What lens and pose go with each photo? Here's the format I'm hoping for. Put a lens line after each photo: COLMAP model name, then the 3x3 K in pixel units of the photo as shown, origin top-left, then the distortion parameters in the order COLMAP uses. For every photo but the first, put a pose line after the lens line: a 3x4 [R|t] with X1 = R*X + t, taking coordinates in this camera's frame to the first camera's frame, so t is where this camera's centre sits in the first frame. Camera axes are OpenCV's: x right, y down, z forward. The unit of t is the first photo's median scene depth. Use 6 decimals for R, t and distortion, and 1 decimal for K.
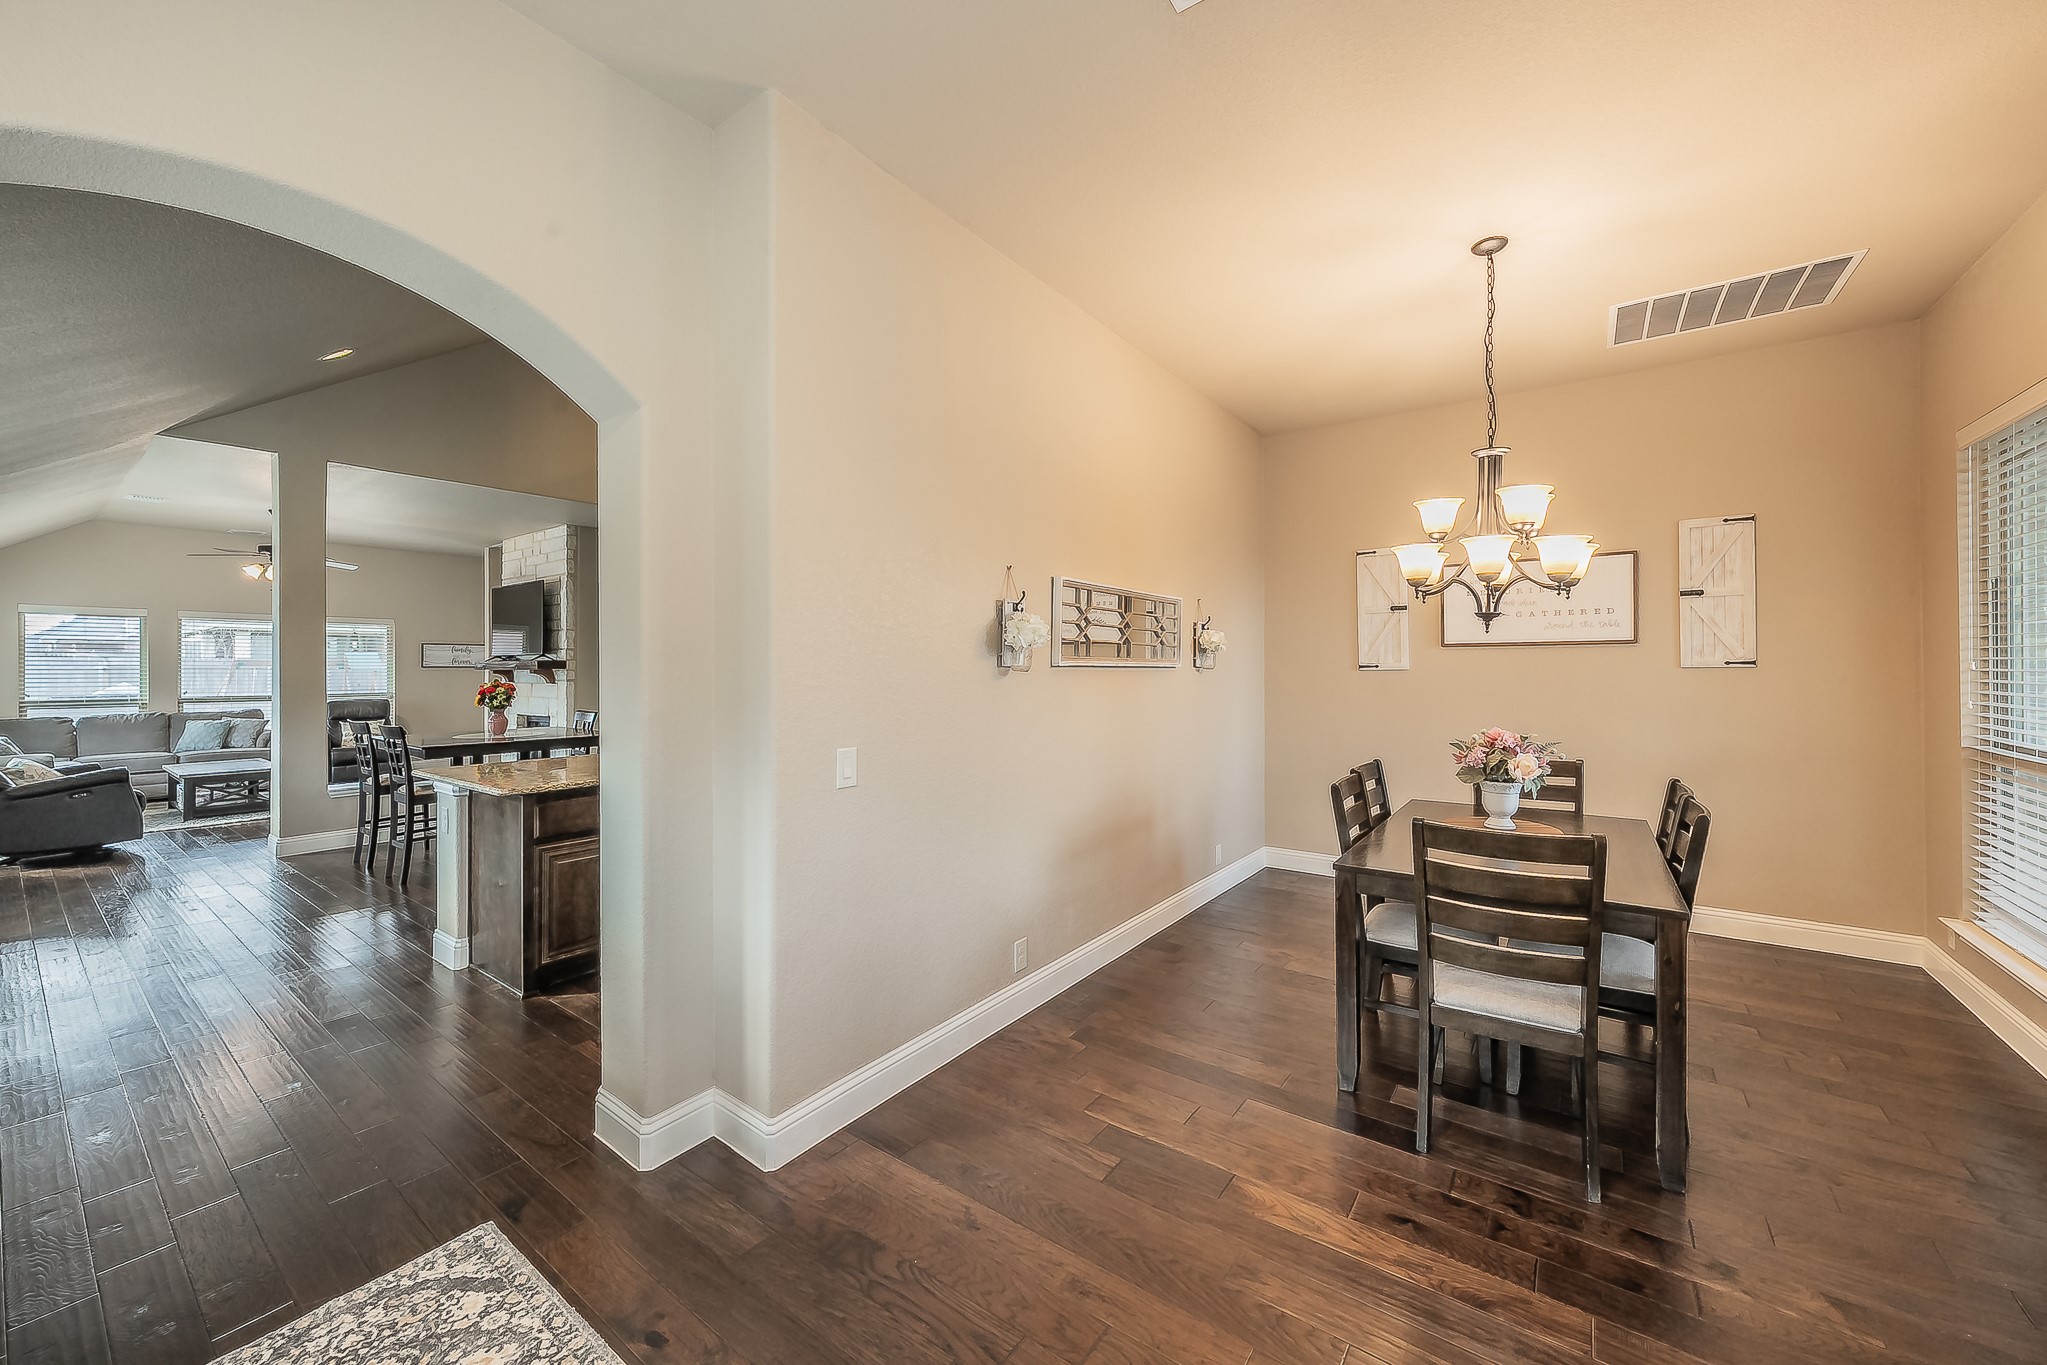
lens RADIAL K [[766.5, 0, 1024.6], [0, 766.5, 665.9], [0, 0, 1]] dist [0.000402, 0.000451]
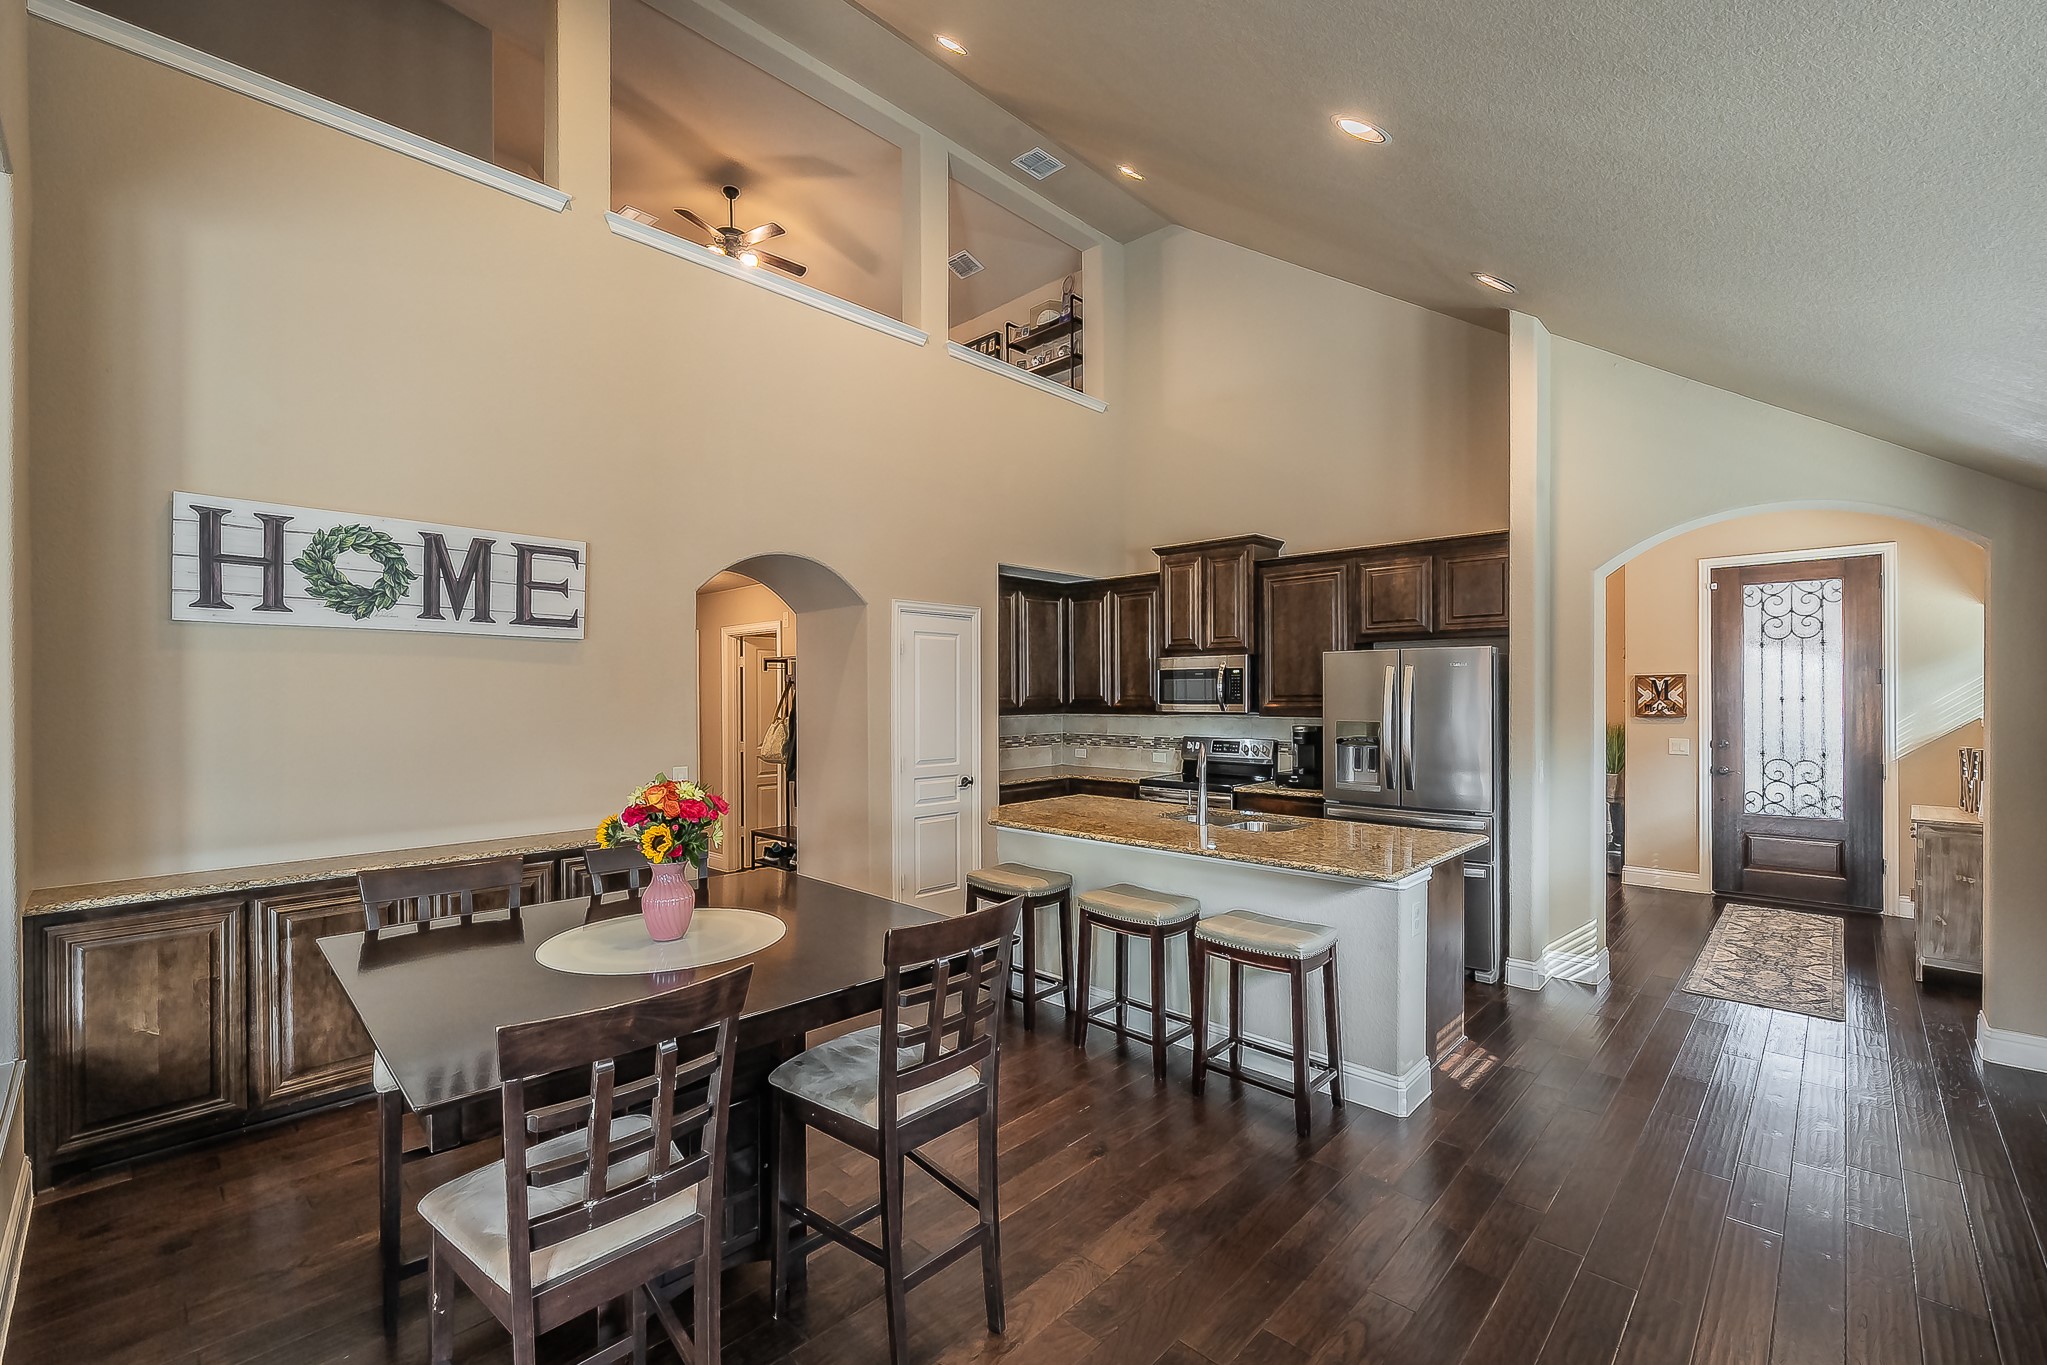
lens RADIAL K [[865.8, 0, 1020.8], [0, 865.8, 696.3], [0, 0, 1]] dist [-0.000939, -0.000325]
pose [[0.129154, -0.000118, 0.991625, -0.746253], [0.003070, 0.999995, -0.000281, -0.010536], [-0.991620, 0.003081, 0.129154, 0.572130]]
